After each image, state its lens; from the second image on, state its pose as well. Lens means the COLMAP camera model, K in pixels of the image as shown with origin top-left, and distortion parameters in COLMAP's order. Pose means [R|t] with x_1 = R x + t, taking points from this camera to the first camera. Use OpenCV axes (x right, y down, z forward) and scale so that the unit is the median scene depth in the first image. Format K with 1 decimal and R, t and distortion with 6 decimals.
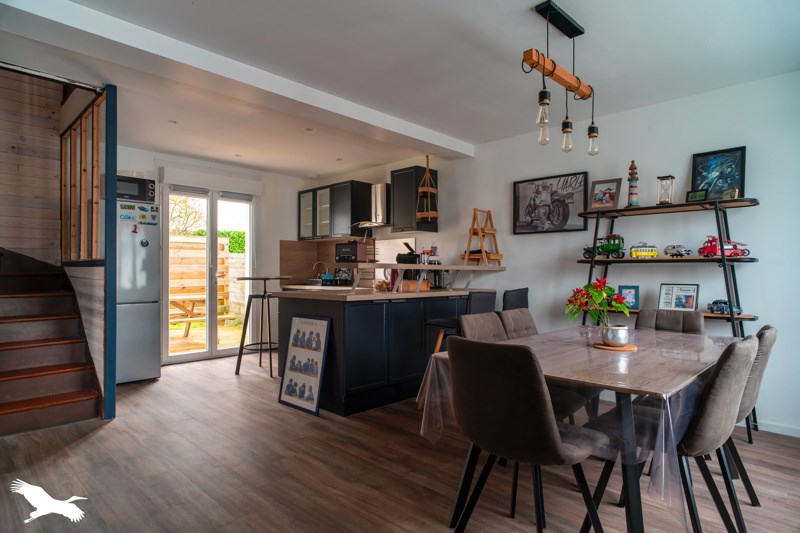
lens RADIAL K [[450.4, 0, 400.0], [0, 450.4, 266.5], [0, 0, 1]] dist [0.001299, 0.000747]
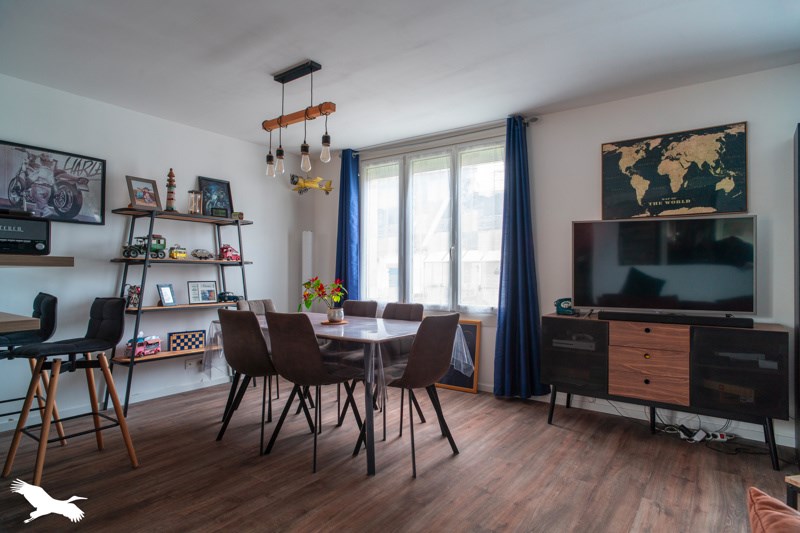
lens RADIAL K [[450.4, 0, 400.0], [0, 450.4, 266.5], [0, 0, 1]] dist [0.001299, 0.000747]
pose [[-0.147201, 0.007918, 0.989075, -0.566323], [-0.014979, 0.999835, -0.010233, 0.002623], [-0.988993, -0.016321, -0.147058, 0.548959]]
